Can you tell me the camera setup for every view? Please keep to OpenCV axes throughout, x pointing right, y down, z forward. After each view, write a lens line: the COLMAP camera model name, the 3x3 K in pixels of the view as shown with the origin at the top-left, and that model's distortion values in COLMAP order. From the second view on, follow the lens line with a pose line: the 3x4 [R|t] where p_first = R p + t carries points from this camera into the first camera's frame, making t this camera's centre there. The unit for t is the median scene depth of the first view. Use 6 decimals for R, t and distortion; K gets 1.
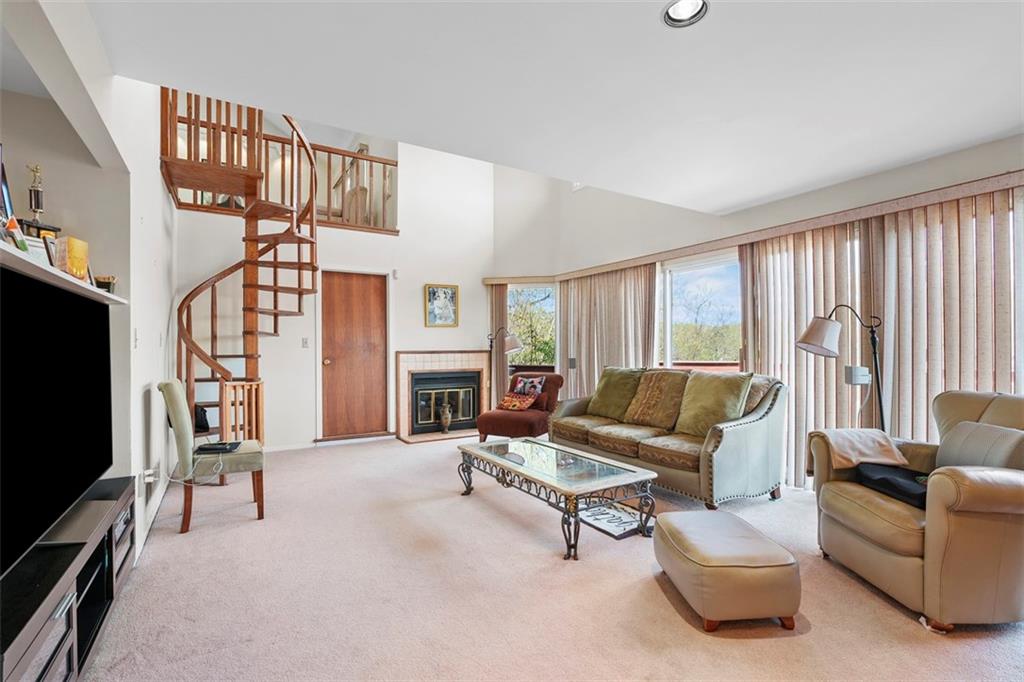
lens RADIAL K [[468.2, 0, 511.9], [0, 468.2, 343.0], [0, 0, 1]] dist [0.000004, 0.000291]
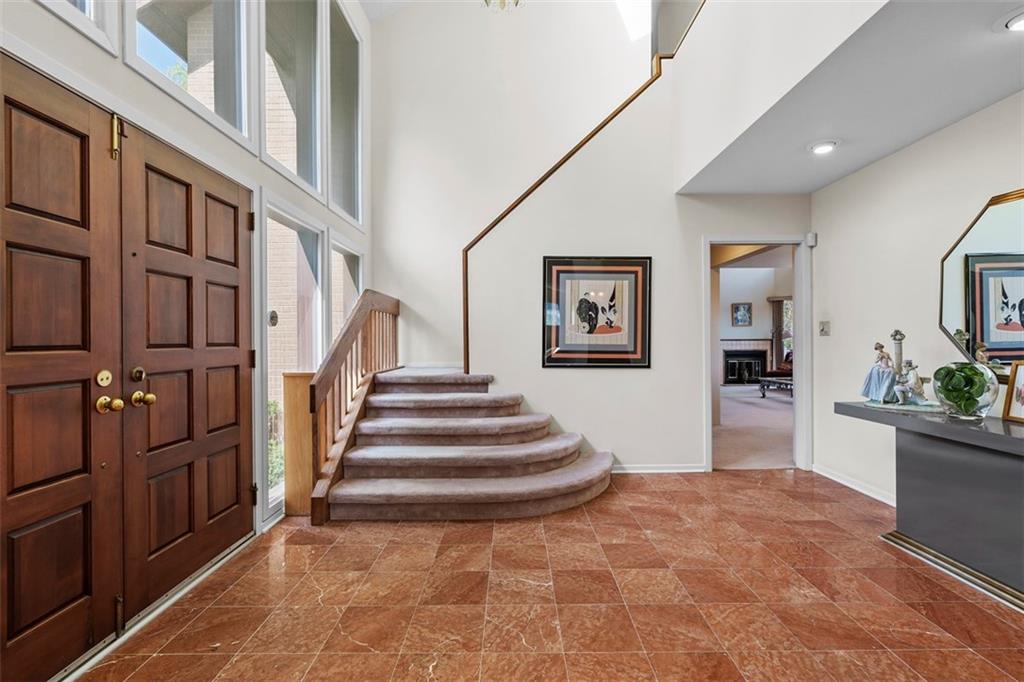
lens RADIAL K [[468.2, 0, 513.8], [0, 468.2, 338.6], [0, 0, 1]] dist [0.000004, 0.000291]
pose [[0.856108, -0.003098, -0.516788, 0.031280], [0.005875, 0.999976, 0.003738, 0.002298], [0.516764, -0.006236, 0.856105, -1.008920]]
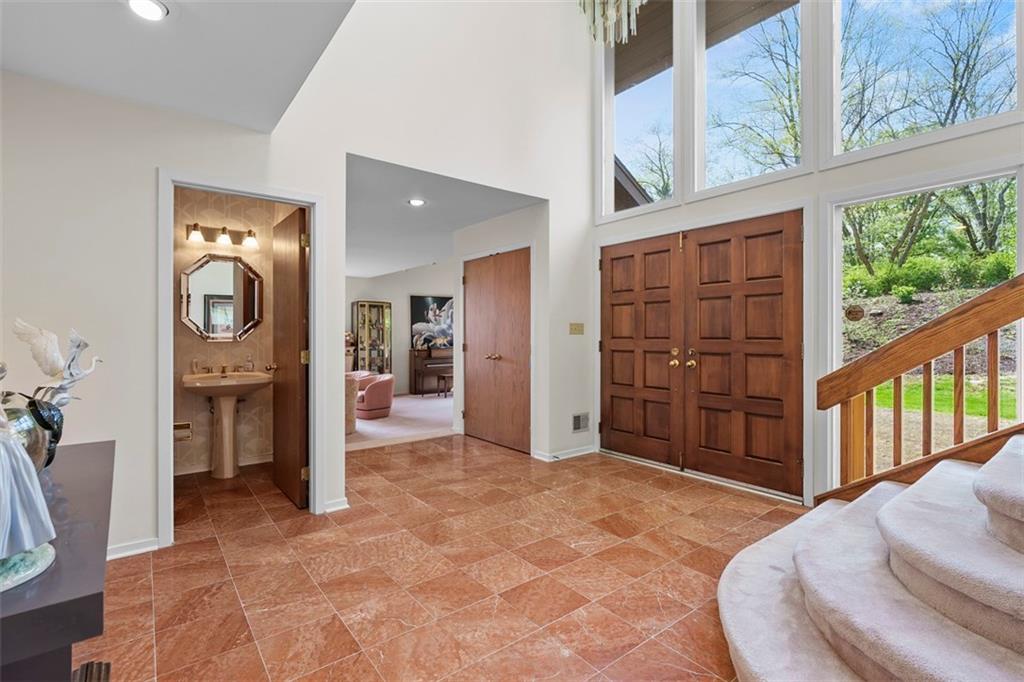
lens RADIAL K [[468.2, 0, 507.8], [0, 468.2, 337.4], [0, 0, 1]] dist [0.000004, 0.000291]
pose [[-0.994141, 0.004033, -0.108012, -0.259357], [0.004199, 0.999990, -0.001305, 0.019574], [0.108005, -0.001751, -0.994149, 2.497622]]
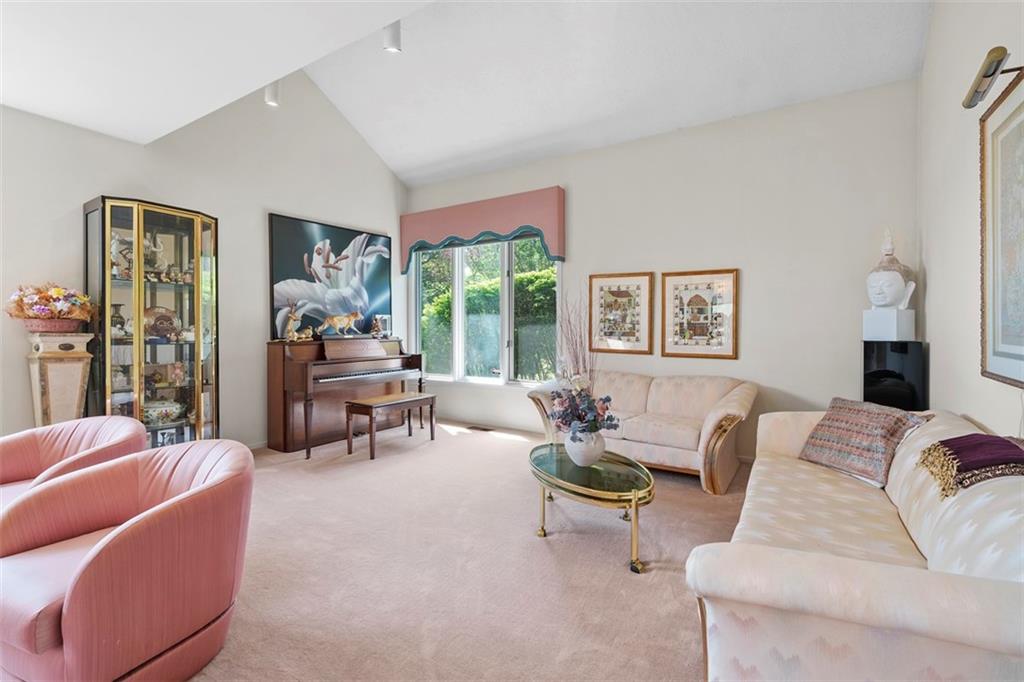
lens RADIAL K [[468.2, 0, 514.4], [0, 468.2, 333.6], [0, 0, 1]] dist [0.000004, 0.000291]
pose [[-0.900657, 0.008514, -0.434446, -0.100907], [0.005940, 0.999956, 0.007282, 0.047696], [0.434489, 0.003978, -0.900668, 1.464497]]
